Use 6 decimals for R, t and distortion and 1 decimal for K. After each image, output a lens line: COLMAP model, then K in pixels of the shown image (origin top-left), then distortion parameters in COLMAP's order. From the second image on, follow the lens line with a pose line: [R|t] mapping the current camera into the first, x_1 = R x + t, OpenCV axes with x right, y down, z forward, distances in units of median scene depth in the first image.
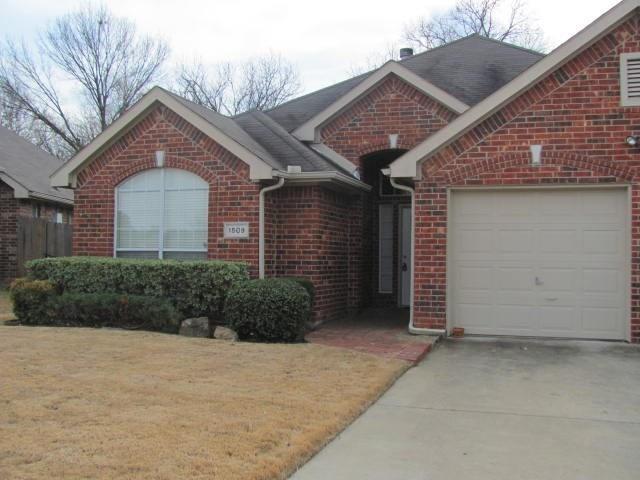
lens RADIAL K [[674.5, 0, 320.0], [0, 674.5, 240.0], [0, 0, 1]] dist [-0.222123, 0.255501]
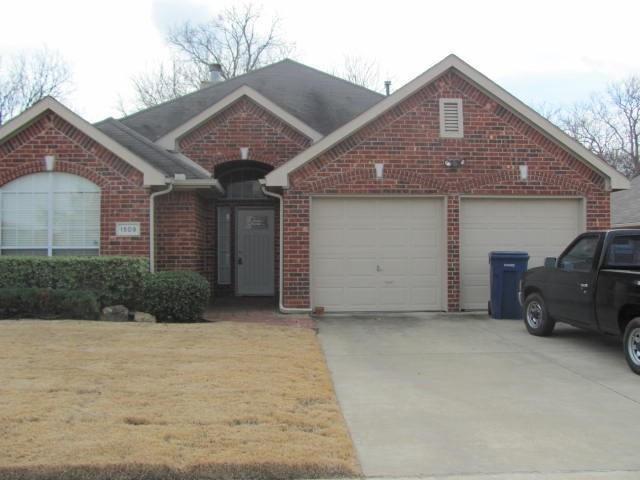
lens RADIAL K [[674.5, 0, 320.0], [0, 674.5, 240.0], [0, 0, 1]] dist [-0.222123, 0.255501]
pose [[0.922360, -0.006039, 0.386285, -0.278008], [0.005242, 0.999981, 0.003115, 0.001785], [-0.386297, -0.000848, 0.922374, -0.169107]]
